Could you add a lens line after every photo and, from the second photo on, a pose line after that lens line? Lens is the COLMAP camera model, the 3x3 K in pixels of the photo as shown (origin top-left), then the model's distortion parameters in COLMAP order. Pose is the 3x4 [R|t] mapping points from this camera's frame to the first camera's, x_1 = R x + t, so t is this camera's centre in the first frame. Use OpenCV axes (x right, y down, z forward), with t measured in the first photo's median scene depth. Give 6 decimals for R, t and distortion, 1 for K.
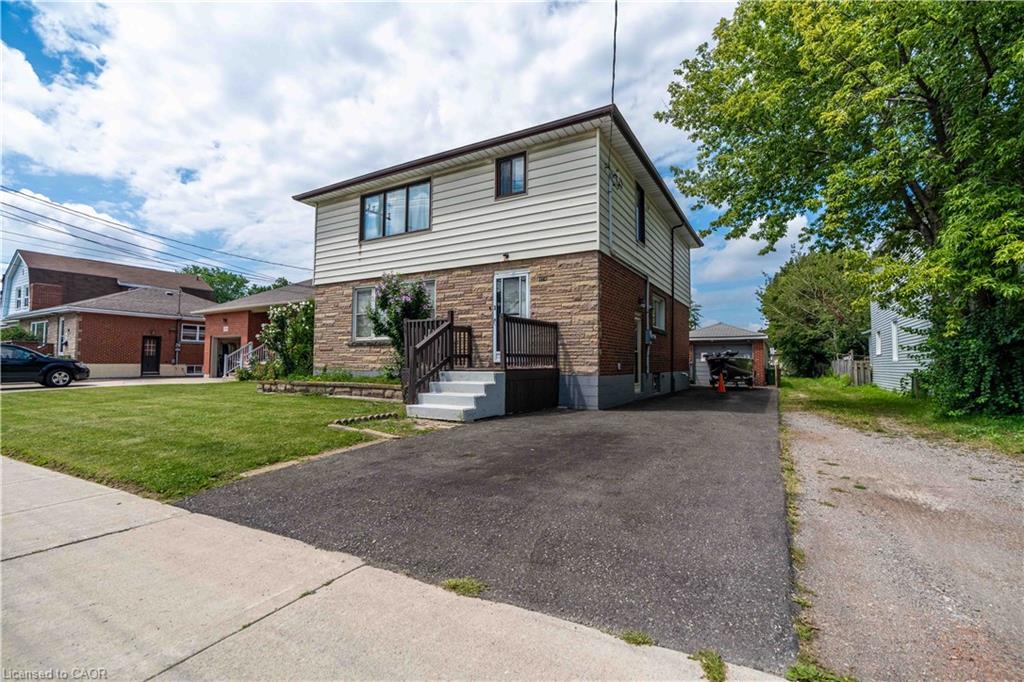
lens RADIAL K [[462.5, 0, 510.1], [0, 462.5, 338.0], [0, 0, 1]] dist [-0.006644, 0.005337]
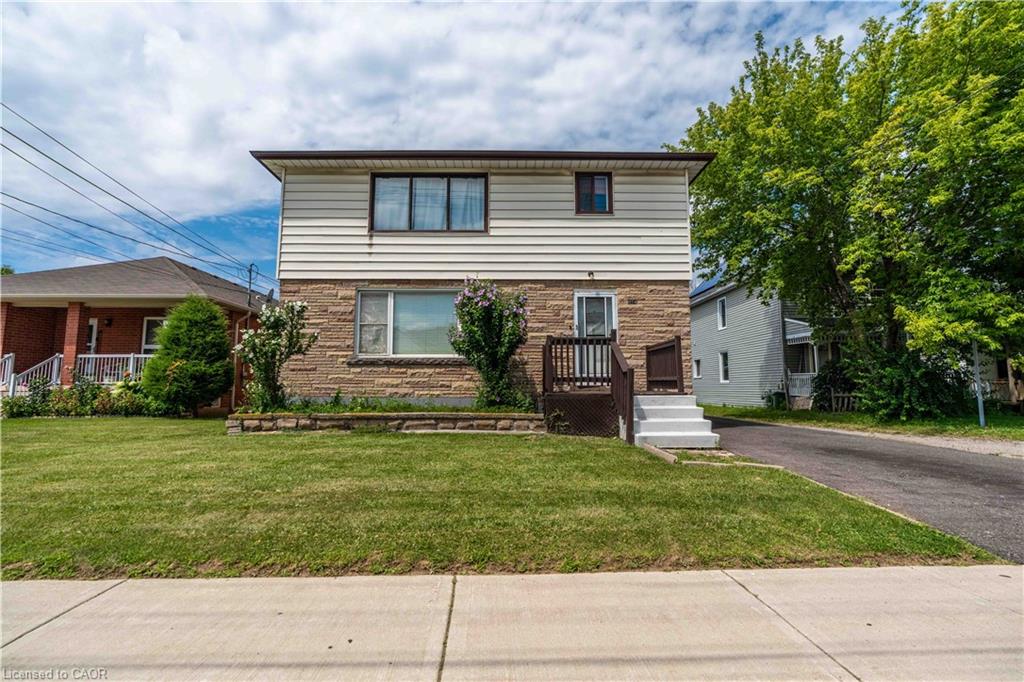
lens RADIAL K [[464.0, 0, 512.0], [0, 464.0, 341.0], [0, 0, 1]] dist [-0.013124, -0.000051]
pose [[0.856754, 0.045456, 0.513717, -0.625287], [-0.023614, 0.998521, -0.048970, 0.011456], [-0.515184, 0.029824, 0.856561, 0.259501]]
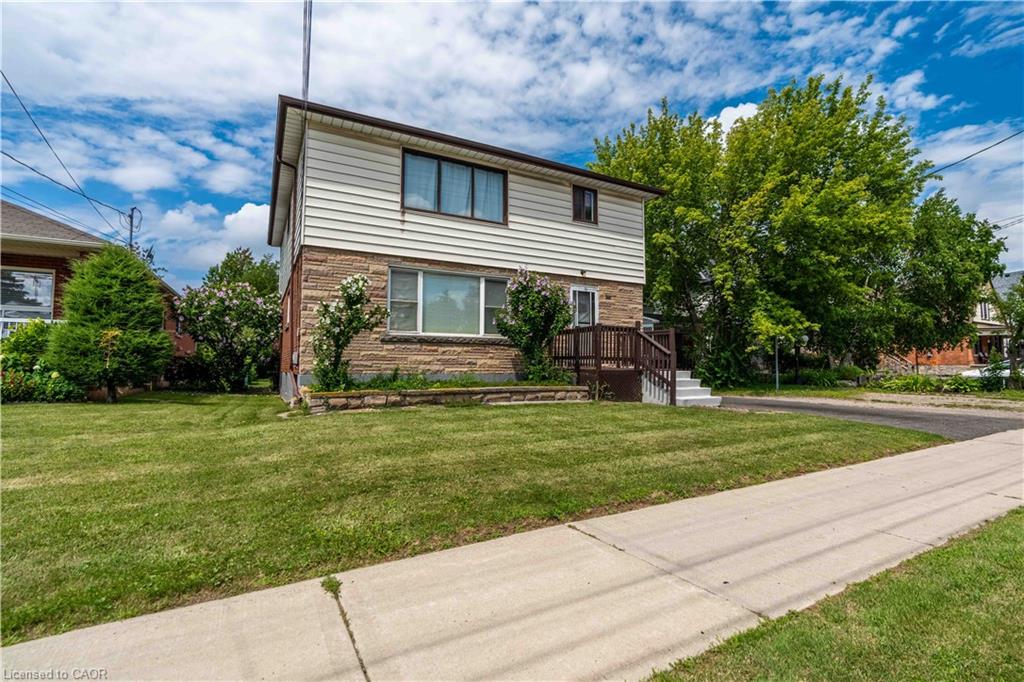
lens RADIAL K [[468.9, 0, 511.6], [0, 468.9, 337.7], [0, 0, 1]] dist [-0.003046, 0.001047]
pose [[0.517045, 0.046686, 0.854684, -1.085875], [-0.047854, 0.998526, -0.025593, 0.025374], [-0.854620, -0.027667, 0.518517, 0.525084]]
